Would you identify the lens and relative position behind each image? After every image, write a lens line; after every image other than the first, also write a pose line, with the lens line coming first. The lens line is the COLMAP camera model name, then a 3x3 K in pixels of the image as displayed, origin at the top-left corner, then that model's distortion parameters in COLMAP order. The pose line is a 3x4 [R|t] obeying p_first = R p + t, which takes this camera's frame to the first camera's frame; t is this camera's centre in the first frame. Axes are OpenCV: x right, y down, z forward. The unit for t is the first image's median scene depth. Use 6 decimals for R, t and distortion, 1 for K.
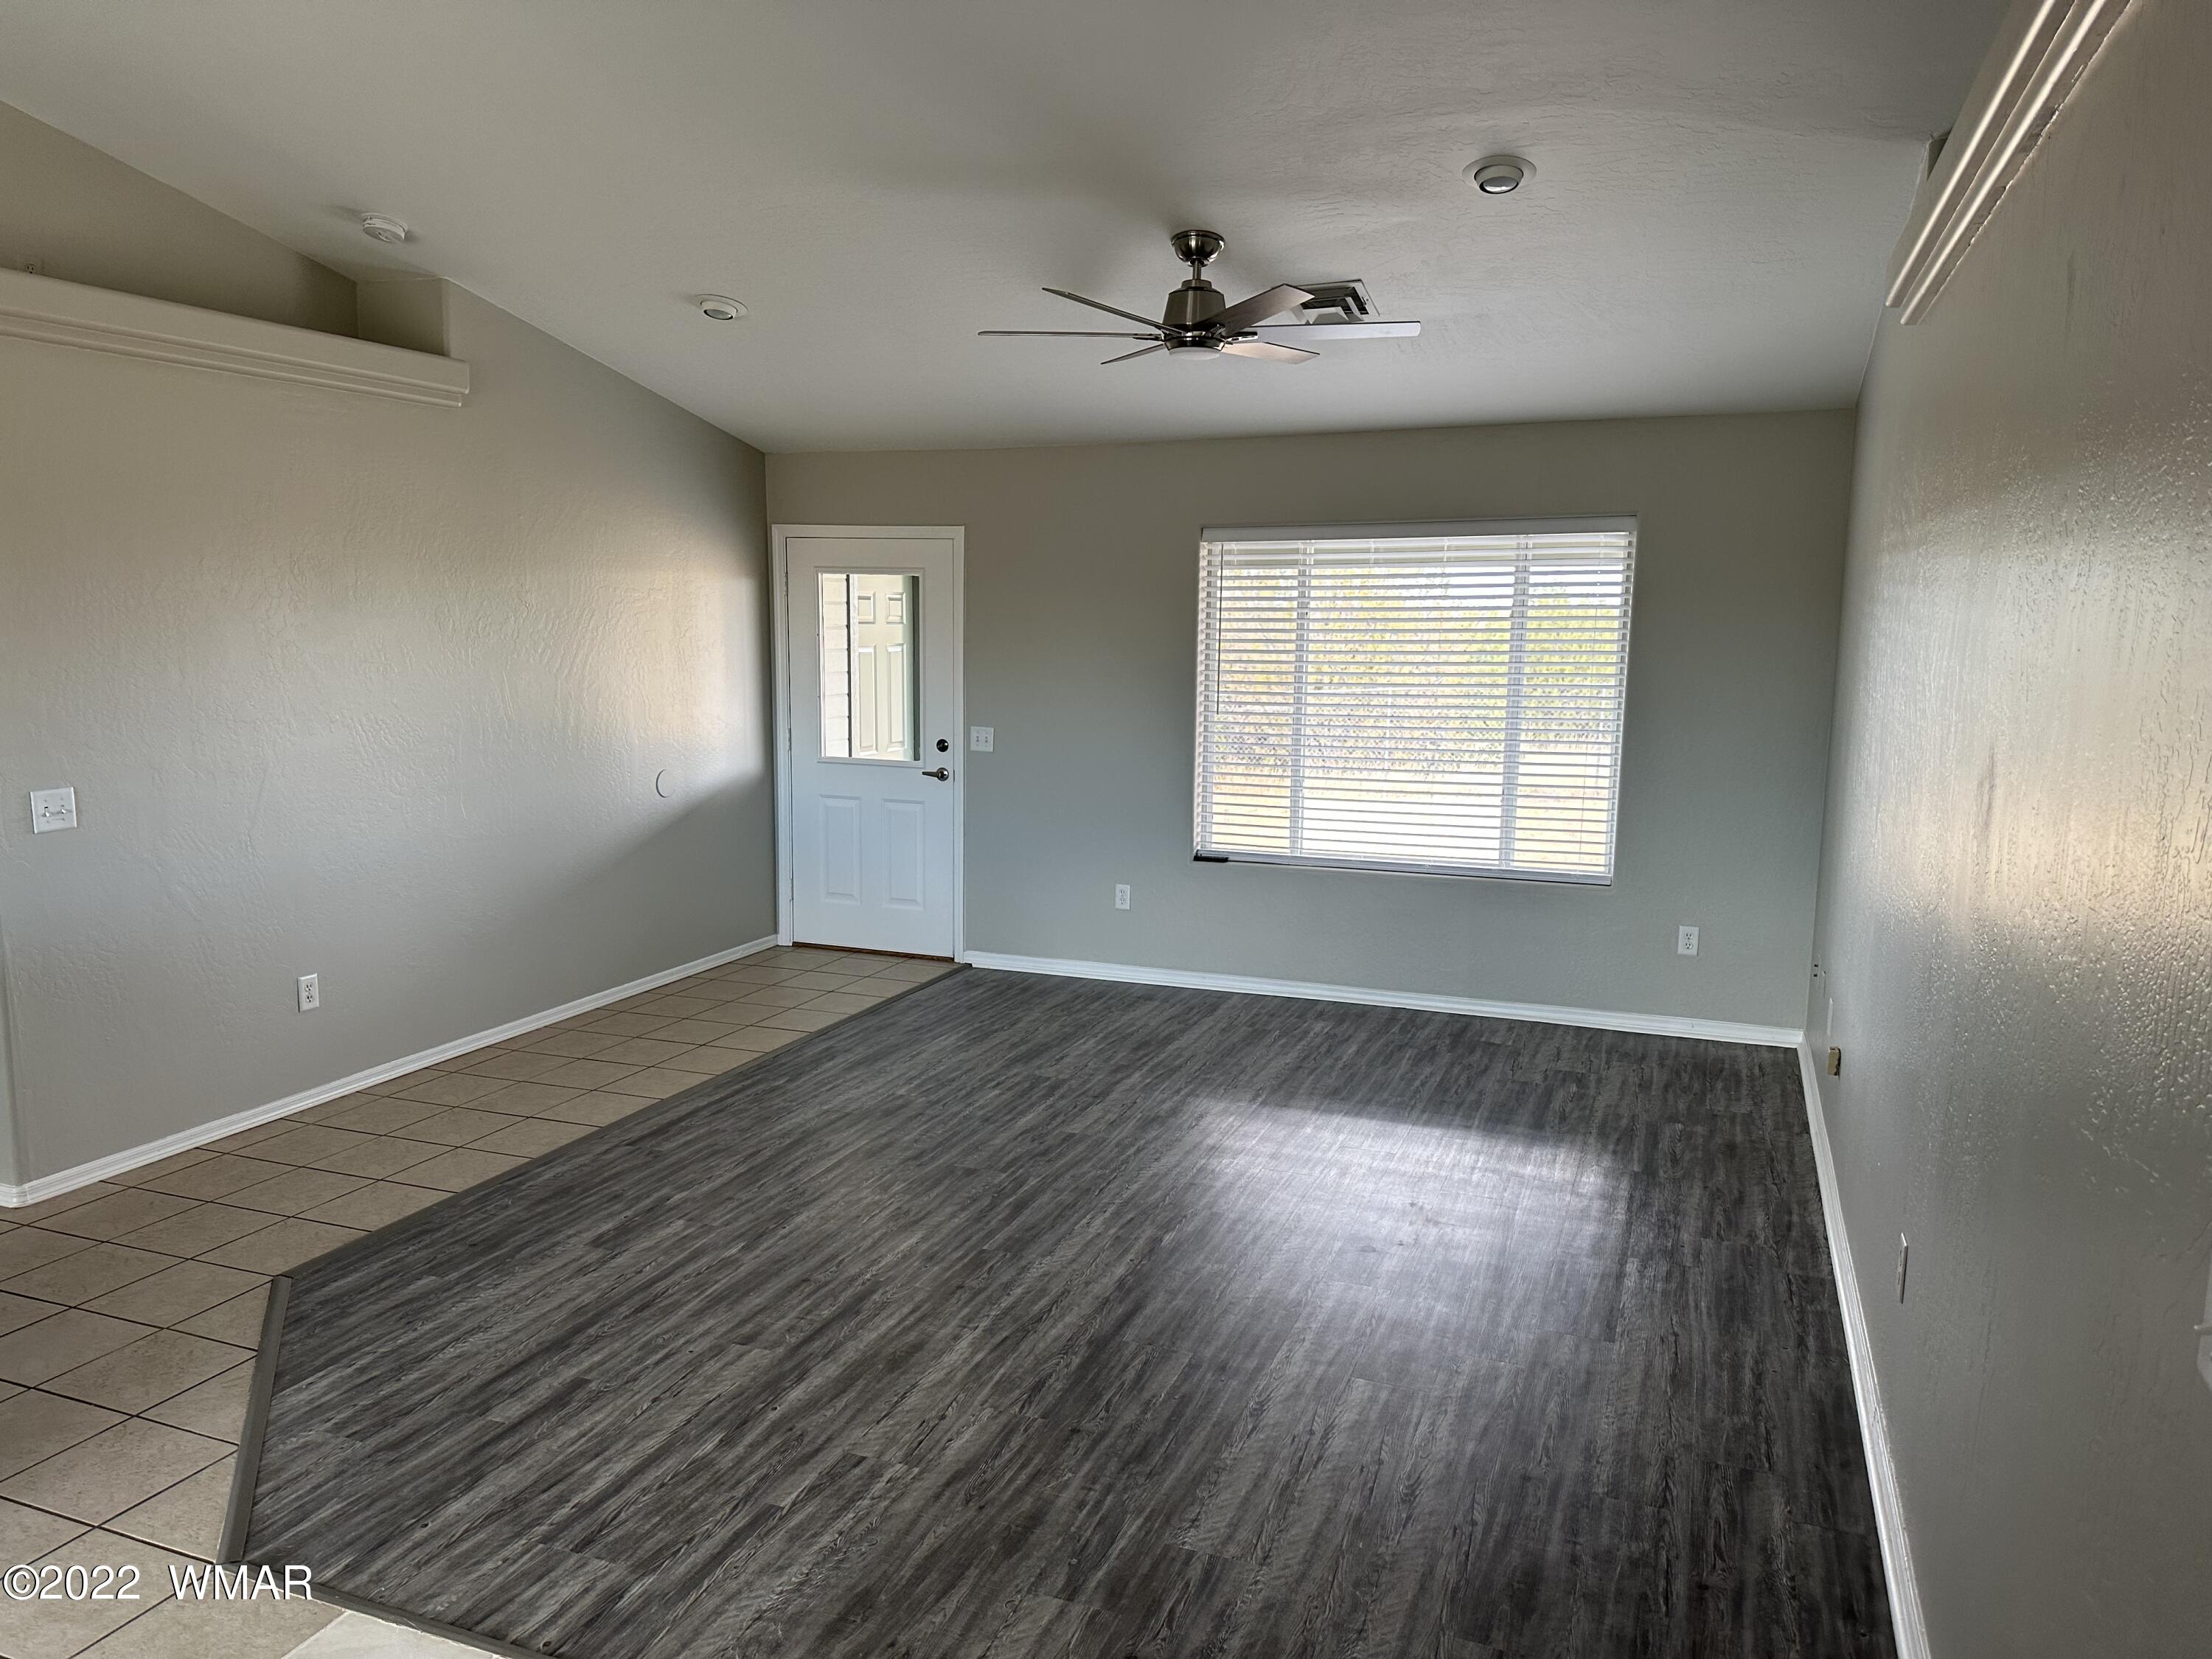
lens RADIAL K [[1561.7, 0, 1105.0], [0, 1561.7, 830.5], [0, 0, 1]] dist [-0.005202, -0.003939]
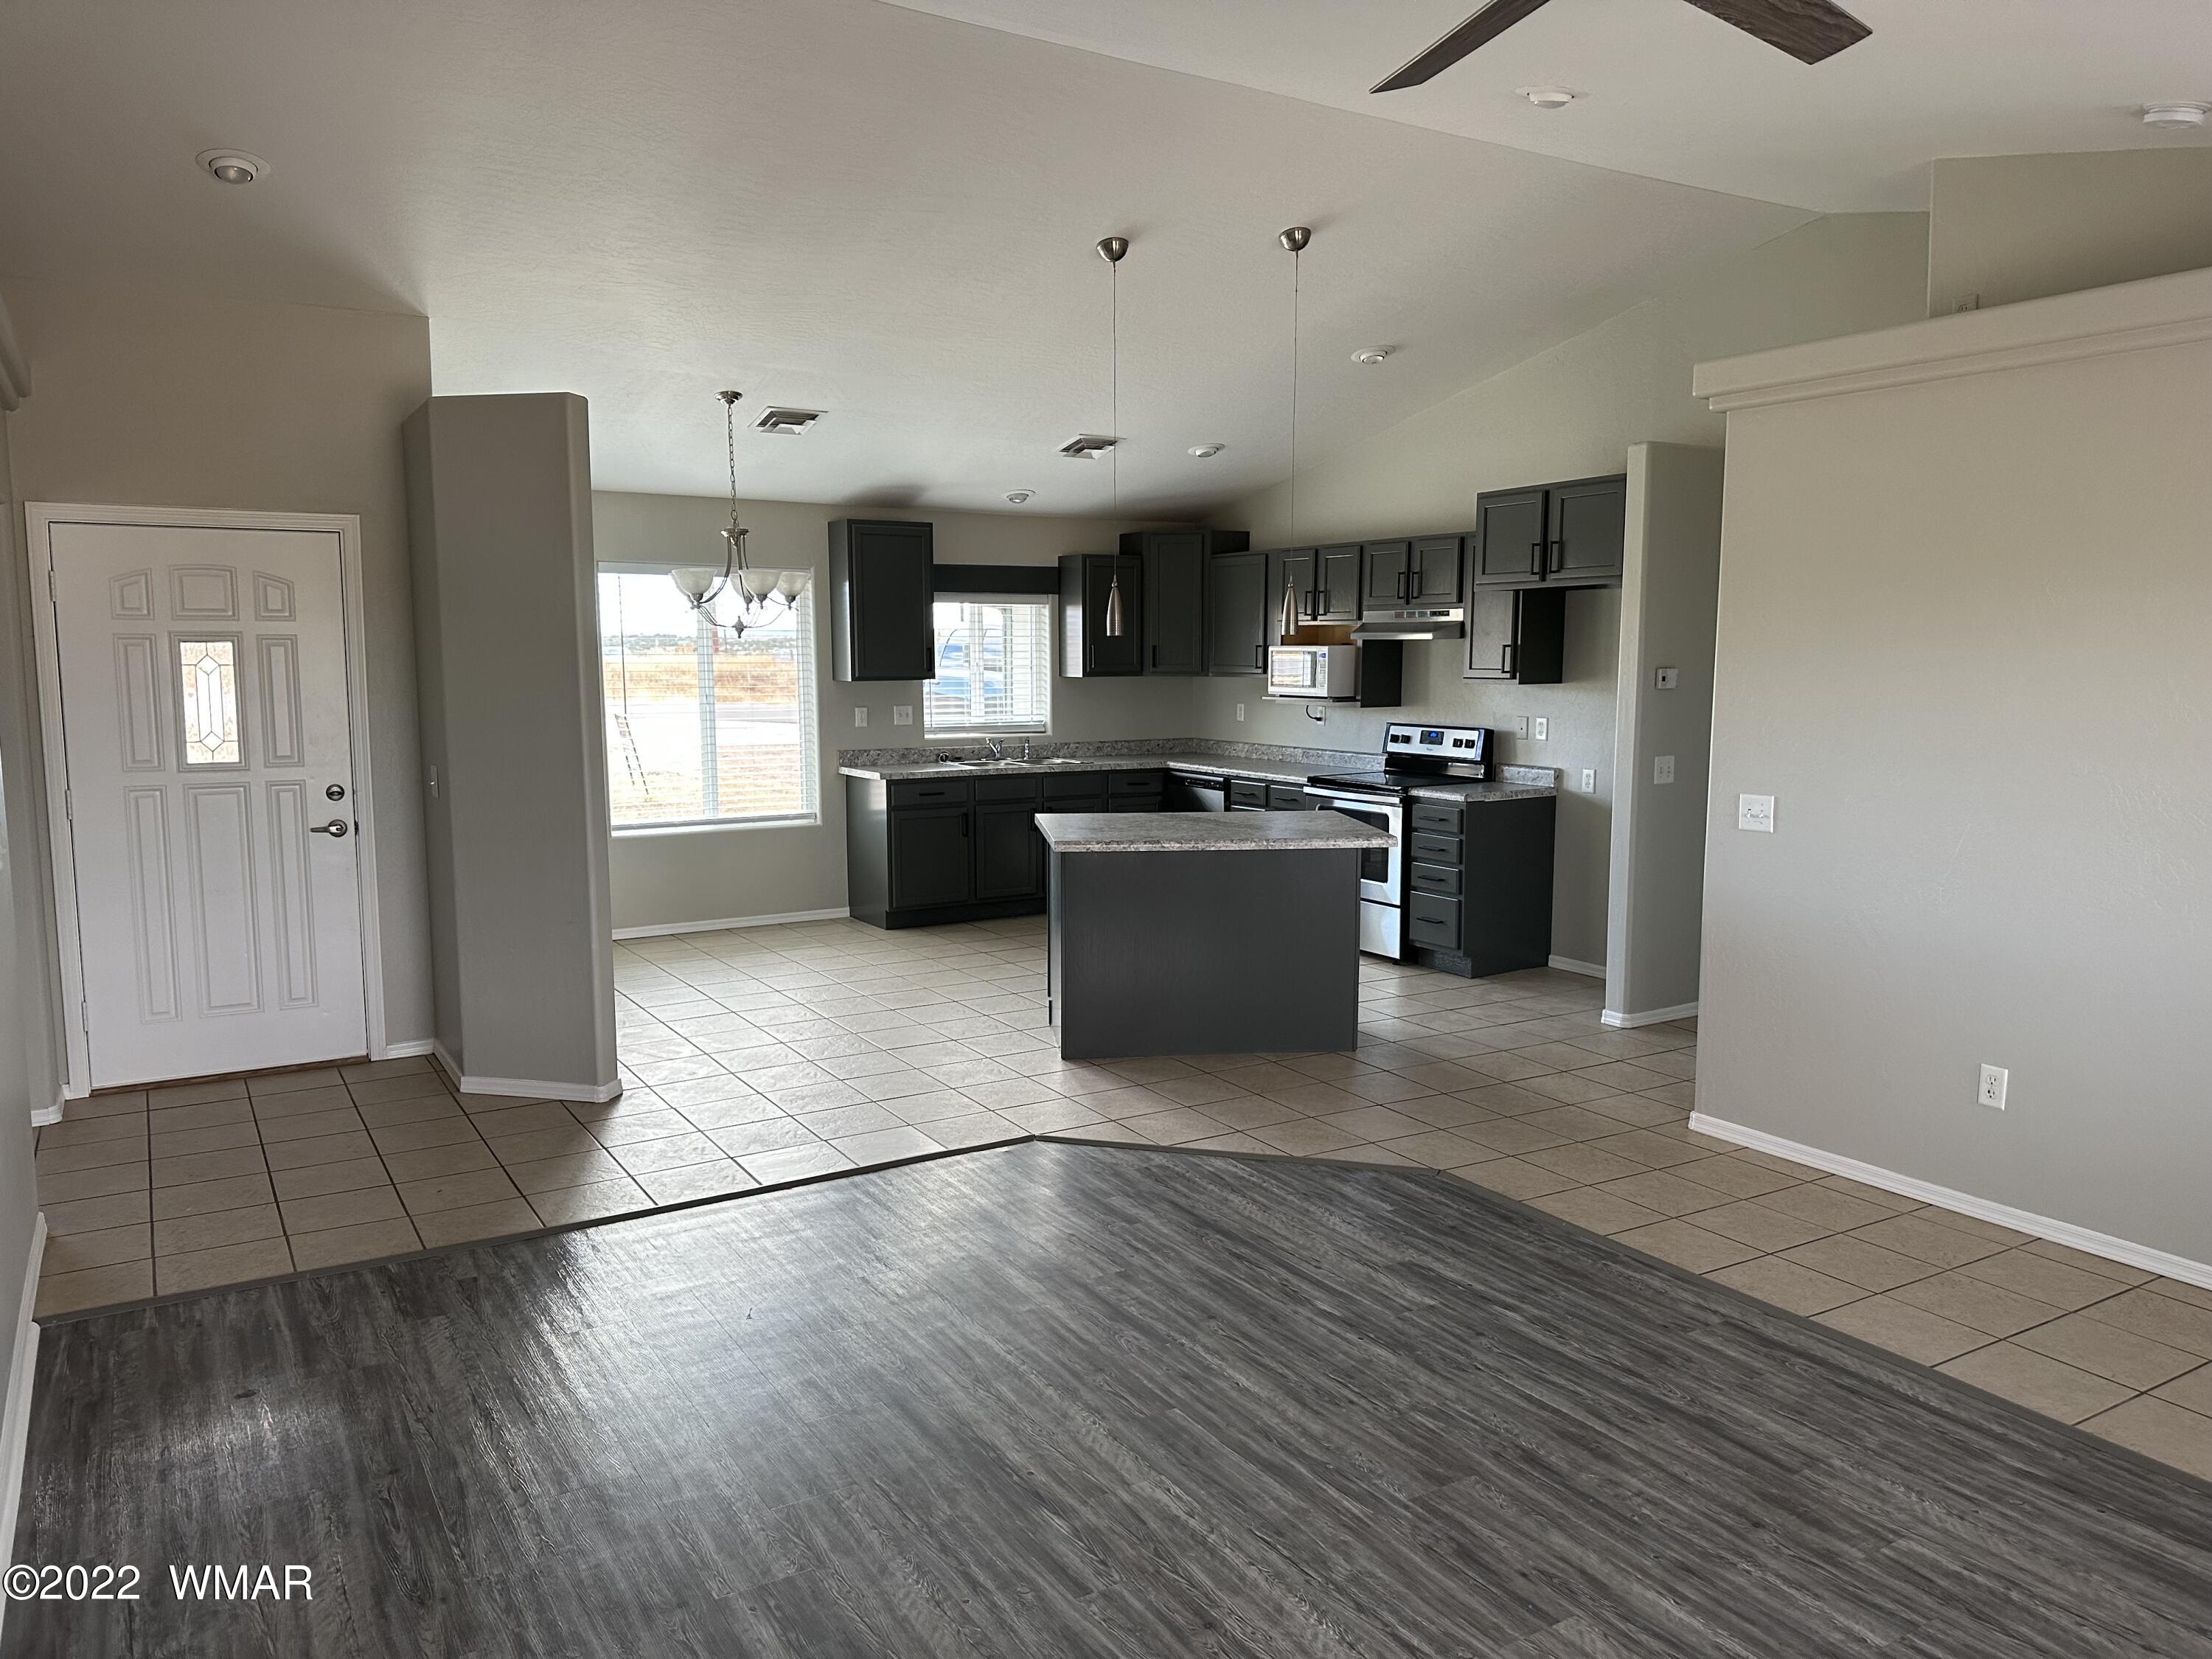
lens RADIAL K [[1561.7, 0, 1108.0], [0, 1561.7, 833.7], [0, 0, 1]] dist [-0.005202, -0.003939]
pose [[-0.626227, 0.074326, -0.776090, 0.530986], [-0.113169, 0.976237, 0.184810, -0.160715], [0.771384, 0.203562, -0.602934, 1.362222]]
